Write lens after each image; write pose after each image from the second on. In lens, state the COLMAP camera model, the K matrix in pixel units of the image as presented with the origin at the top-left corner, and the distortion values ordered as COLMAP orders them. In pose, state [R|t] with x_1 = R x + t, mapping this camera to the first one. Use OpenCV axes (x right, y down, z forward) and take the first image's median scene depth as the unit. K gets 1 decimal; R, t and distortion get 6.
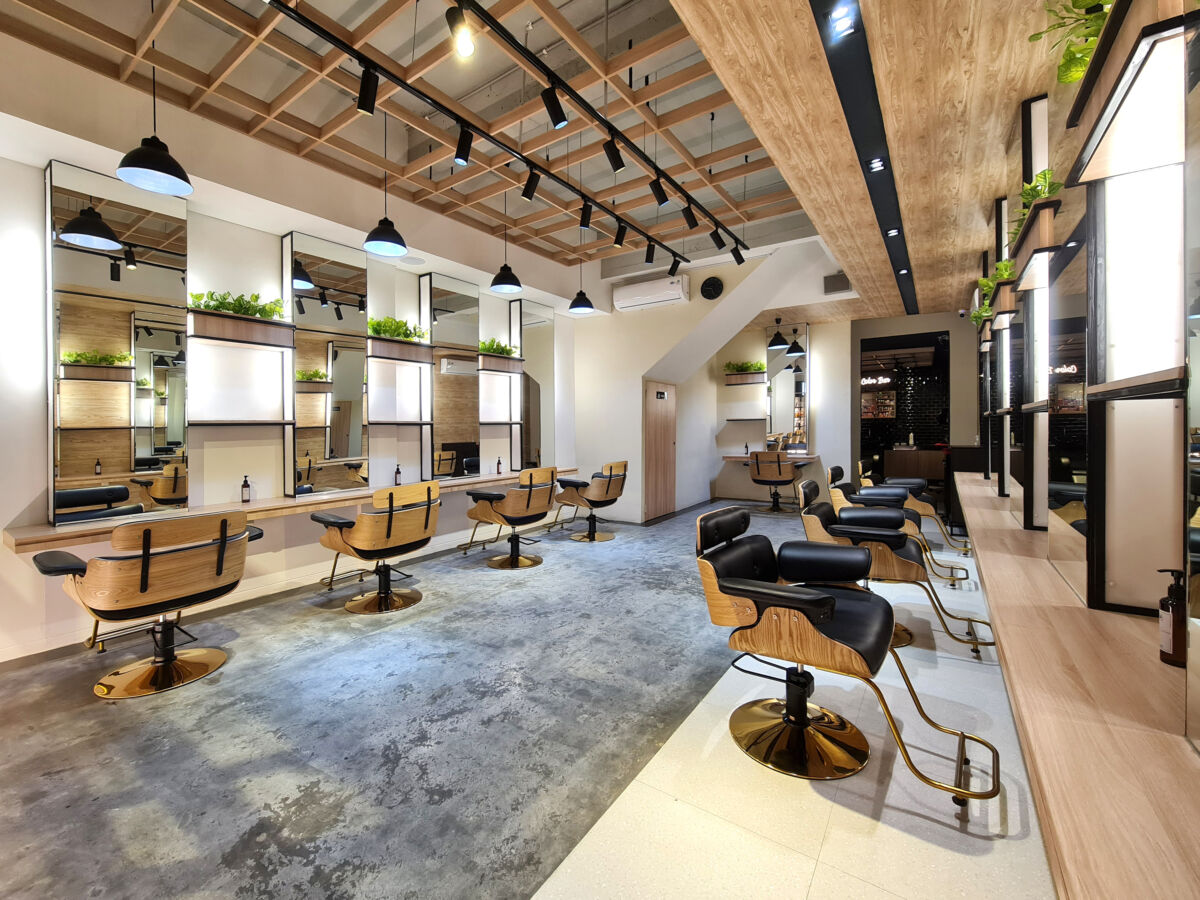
lens RADIAL K [[500.4, 0, 596.3], [0, 500.4, 443.8], [0, 0, 1]] dist [-0.003695, 0.000521]
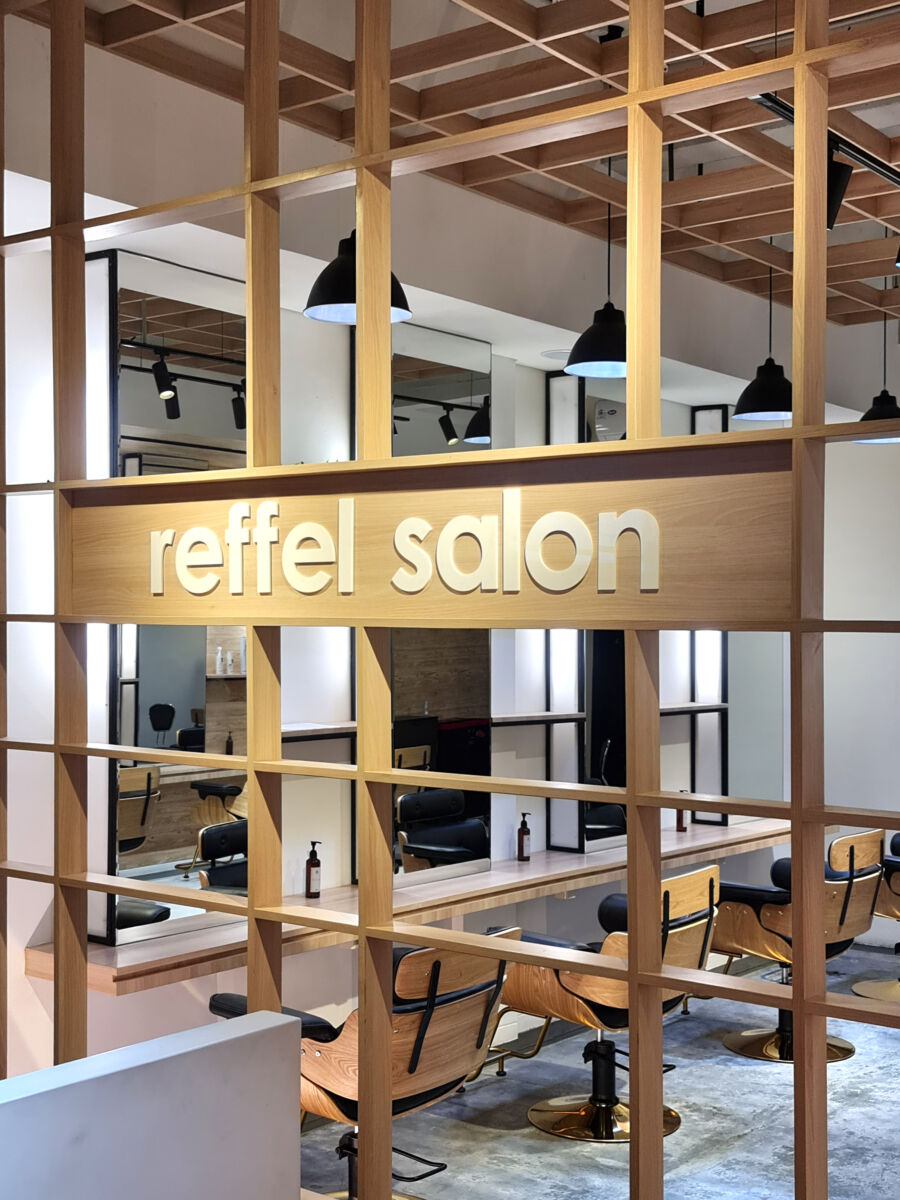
lens RADIAL K [[1568.9, 0, 448.0], [0, 1568.9, 604.3], [0, 0, 1]] dist [0.078663, 0.000000]
pose [[0.997971, 0.021442, -0.059957, -0.400170], [-0.024412, 0.998488, -0.049243, -0.076741], [0.058810, 0.050606, 0.996986, -0.434253]]
